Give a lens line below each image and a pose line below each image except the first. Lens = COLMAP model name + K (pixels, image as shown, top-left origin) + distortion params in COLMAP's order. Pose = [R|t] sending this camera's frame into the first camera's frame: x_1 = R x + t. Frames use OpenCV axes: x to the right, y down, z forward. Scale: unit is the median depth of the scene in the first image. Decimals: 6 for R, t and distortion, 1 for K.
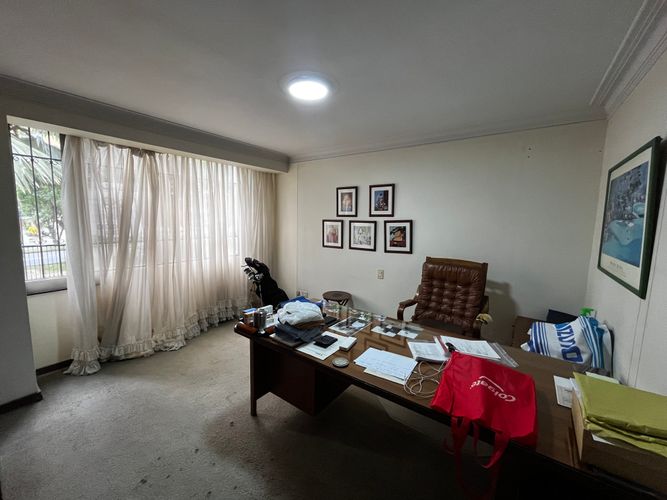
lens RADIAL K [[270.1, 0, 334.2], [0, 270.1, 246.4], [0, 0, 1]] dist [0.000050, -0.000308]
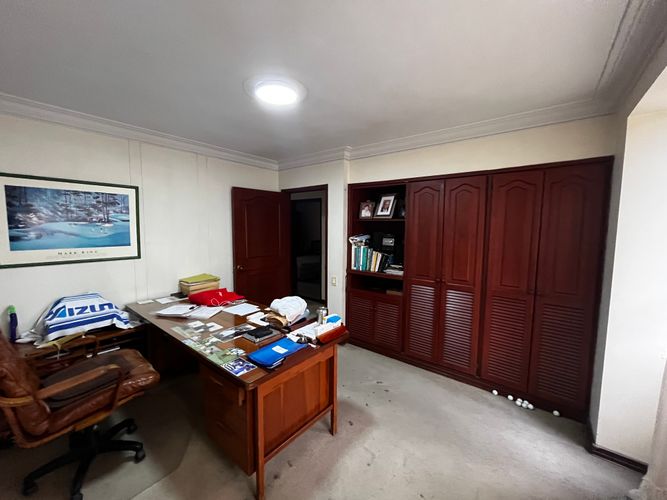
lens RADIAL K [[270.1, 0, 332.8], [0, 270.1, 247.7], [0, 0, 1]] dist [0.000050, -0.000308]
pose [[-0.998821, -0.026568, 0.040639, -0.345212], [-0.018403, 0.981711, 0.189487, -0.223789], [-0.044930, 0.188516, -0.981042, 1.987777]]
